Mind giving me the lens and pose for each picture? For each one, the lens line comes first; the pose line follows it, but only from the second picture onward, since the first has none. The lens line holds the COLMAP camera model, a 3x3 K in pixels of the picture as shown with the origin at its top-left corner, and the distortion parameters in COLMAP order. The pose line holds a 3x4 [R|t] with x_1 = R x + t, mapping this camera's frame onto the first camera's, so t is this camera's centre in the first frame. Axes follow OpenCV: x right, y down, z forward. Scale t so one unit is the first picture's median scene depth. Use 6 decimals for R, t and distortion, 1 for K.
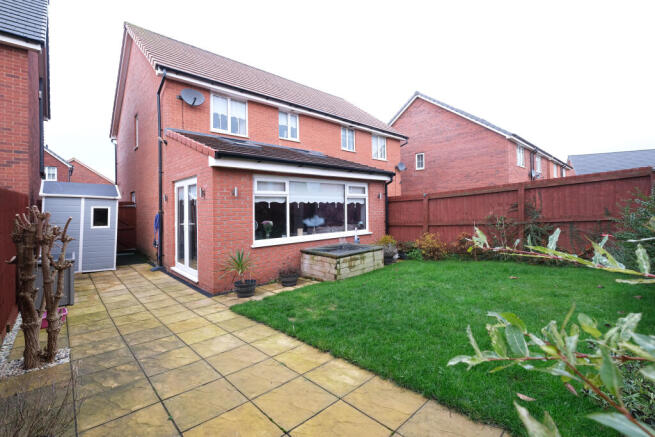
lens RADIAL K [[298.0, 0, 325.5], [0, 298.0, 217.7], [0, 0, 1]] dist [-0.018507, 0.001038]
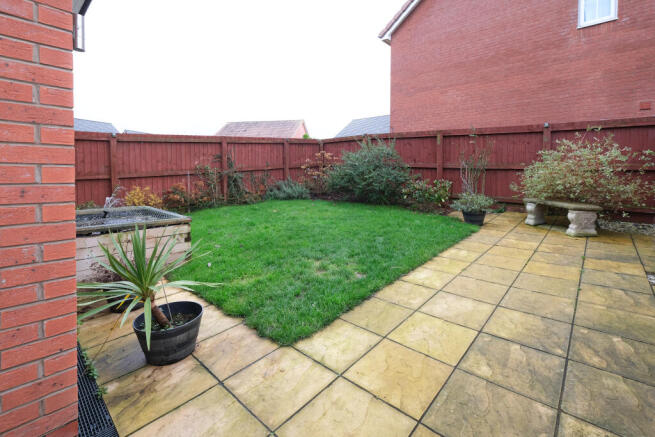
lens RADIAL K [[298.0, 0, 325.6], [0, 298.0, 216.2], [0, 0, 1]] dist [-0.018507, 0.001038]
pose [[-0.098478, -0.127437, 0.986946, -1.057588], [0.028917, 0.990981, 0.130843, 0.093187], [-0.994719, 0.041424, -0.093904, 1.415511]]
